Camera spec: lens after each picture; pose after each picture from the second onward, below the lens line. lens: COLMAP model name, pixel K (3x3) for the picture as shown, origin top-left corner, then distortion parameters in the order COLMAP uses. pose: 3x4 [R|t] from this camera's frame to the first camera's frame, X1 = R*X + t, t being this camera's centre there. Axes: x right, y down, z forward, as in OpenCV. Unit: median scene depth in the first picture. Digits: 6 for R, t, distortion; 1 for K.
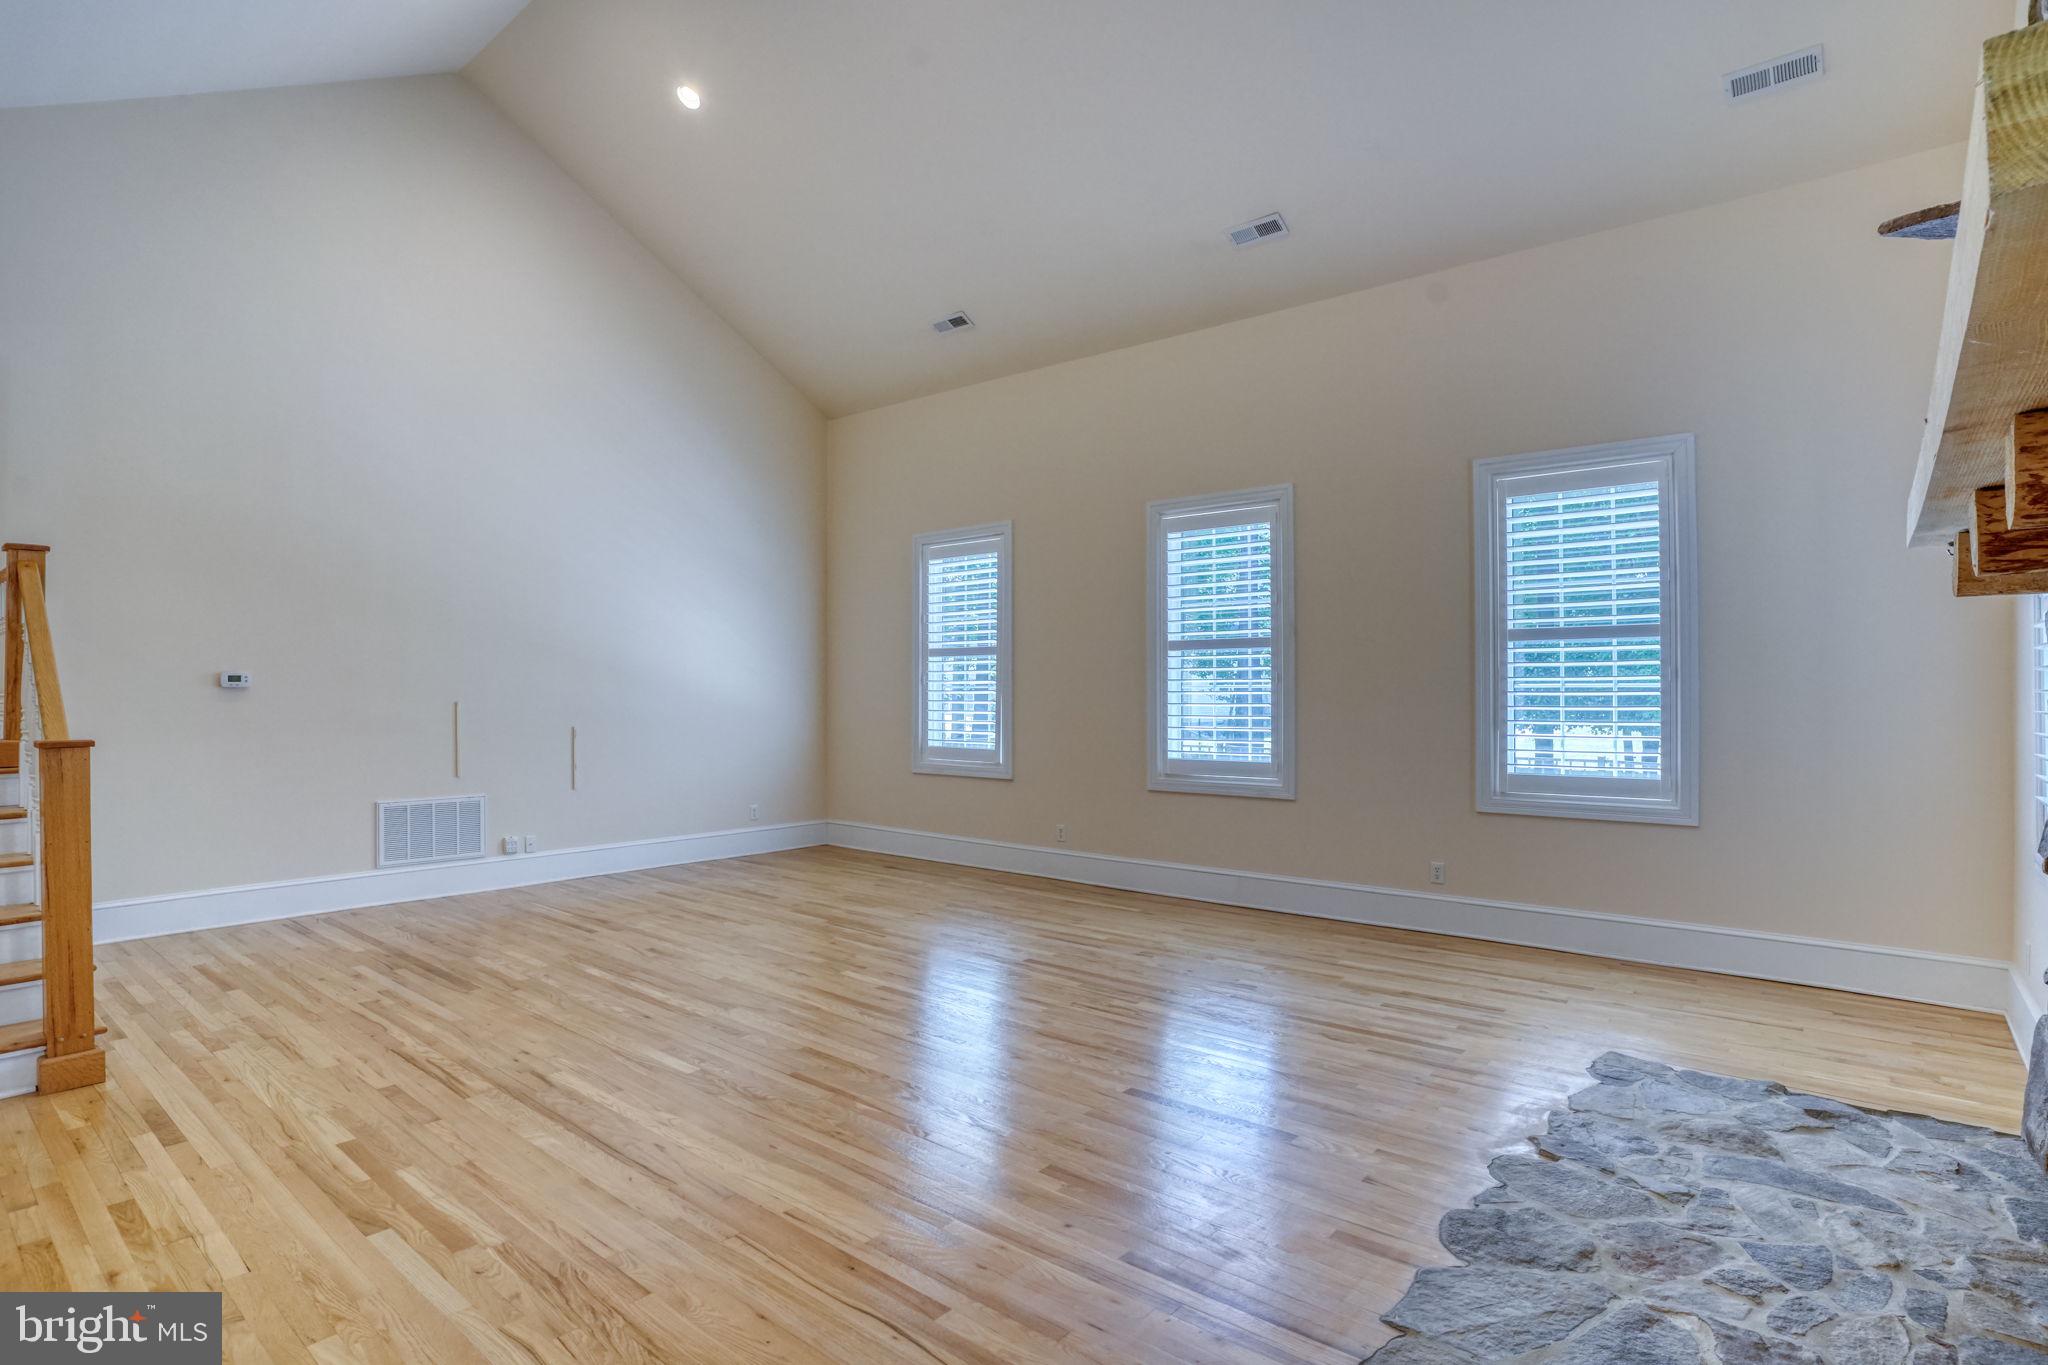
lens RADIAL K [[1038.0, 0, 1038.3], [0, 1038.0, 678.1], [0, 0, 1]] dist [-0.078224, 0.036478]
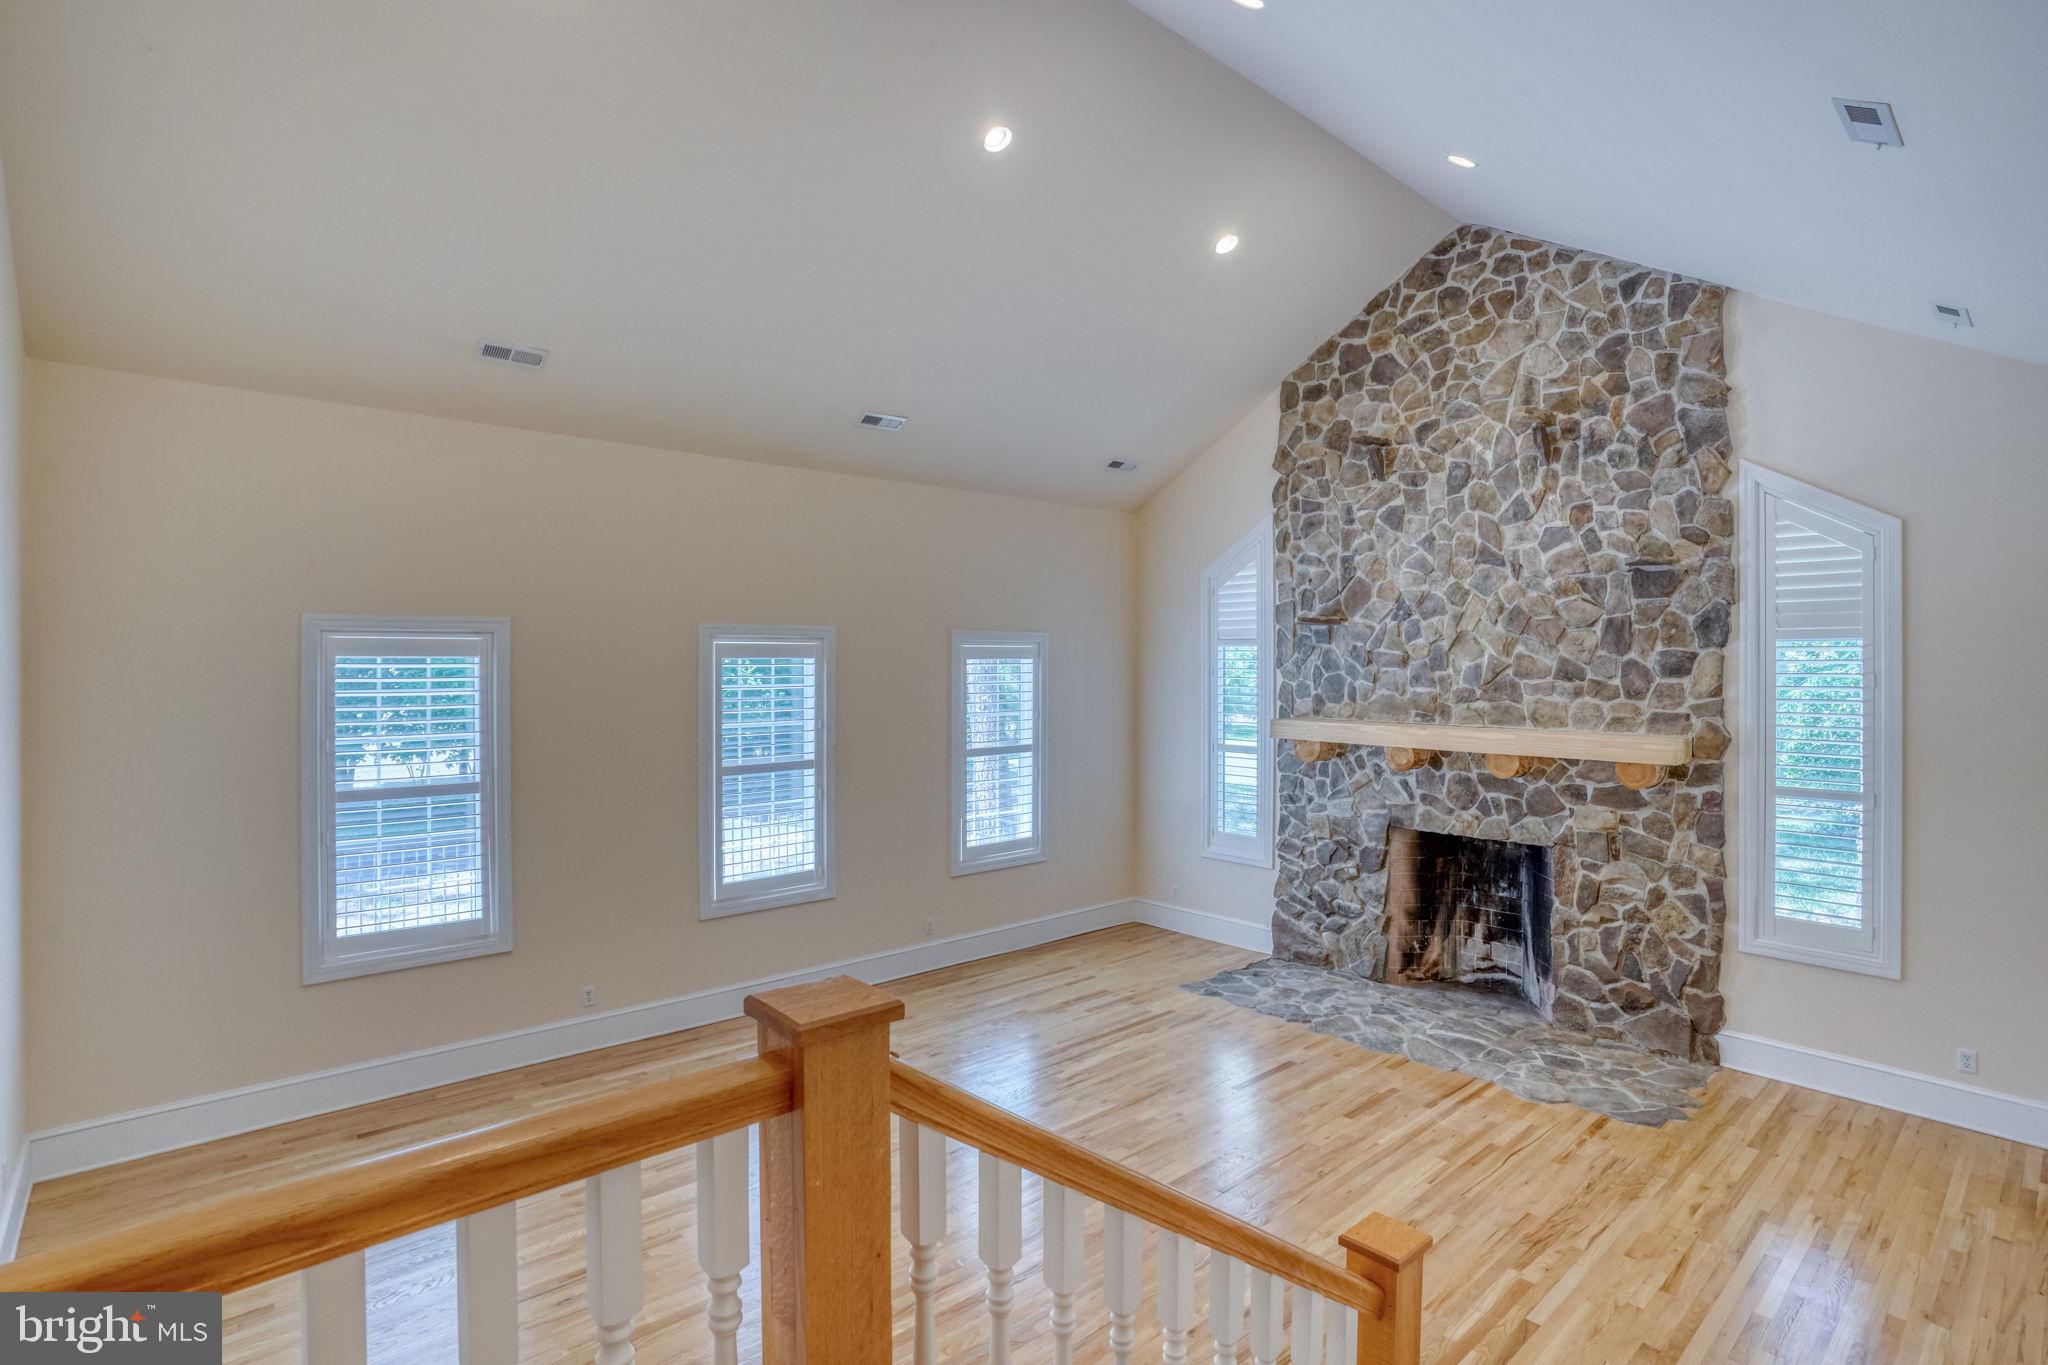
lens RADIAL K [[1038.0, 0, 1038.3], [0, 1038.0, 678.1], [0, 0, 1]] dist [-0.078224, 0.036478]
pose [[0.145037, -0.012038, 0.989353, -1.089211], [-0.012401, 0.999825, 0.013983, -0.187913], [-0.989349, -0.014297, 0.144862, 0.757176]]
